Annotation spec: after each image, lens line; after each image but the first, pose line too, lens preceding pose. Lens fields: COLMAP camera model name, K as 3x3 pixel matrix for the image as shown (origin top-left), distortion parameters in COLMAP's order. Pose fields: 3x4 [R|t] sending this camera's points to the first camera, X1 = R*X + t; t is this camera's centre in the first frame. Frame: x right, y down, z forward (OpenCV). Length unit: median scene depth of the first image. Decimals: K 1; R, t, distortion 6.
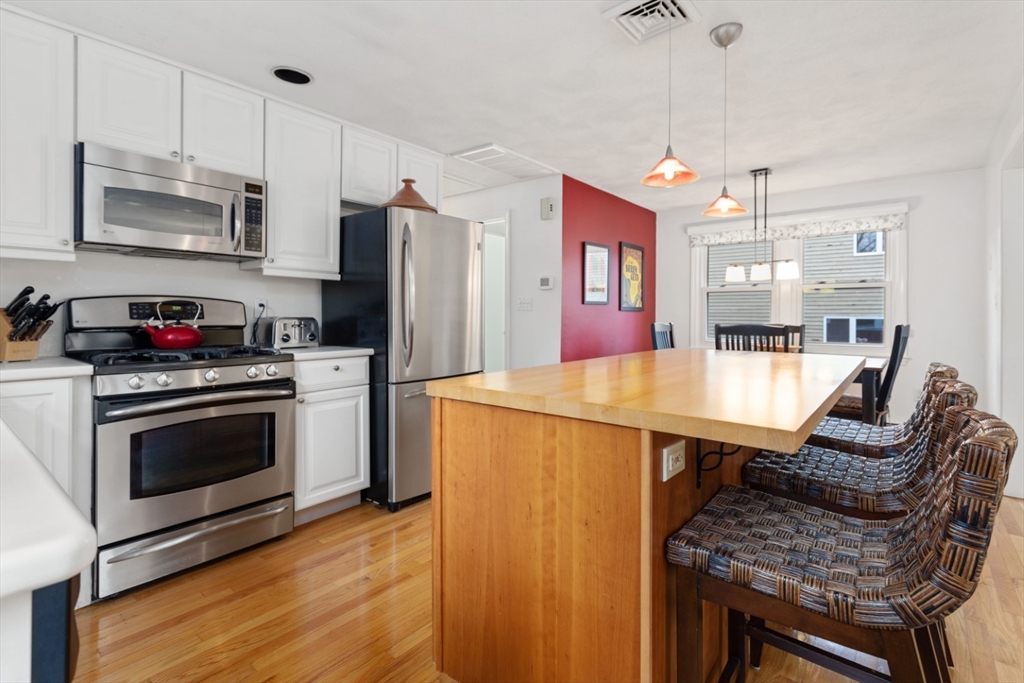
lens RADIAL K [[483.9, 0, 508.2], [0, 483.9, 309.3], [0, 0, 1]] dist [0.002059, 0.000122]
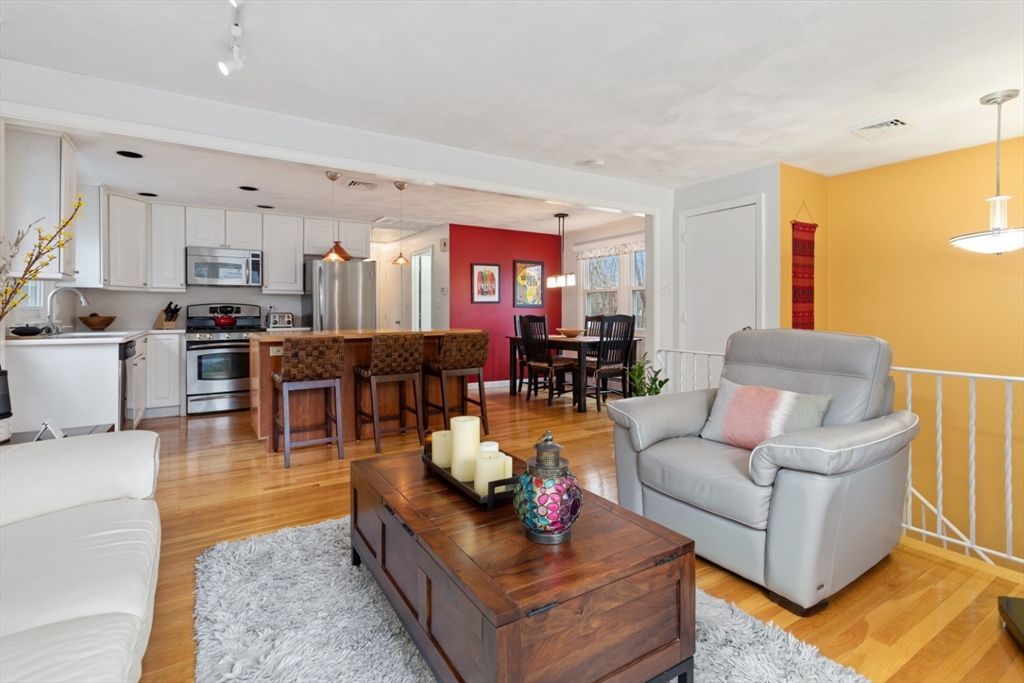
lens RADIAL K [[483.9, 0, 508.2], [0, 483.9, 309.3], [0, 0, 1]] dist [0.002059, 0.000122]
pose [[0.949918, -0.009291, -0.312360, 1.295931], [0.011956, 0.999907, 0.006618, 0.000222], [0.312269, -0.010021, 0.949941, -0.780671]]
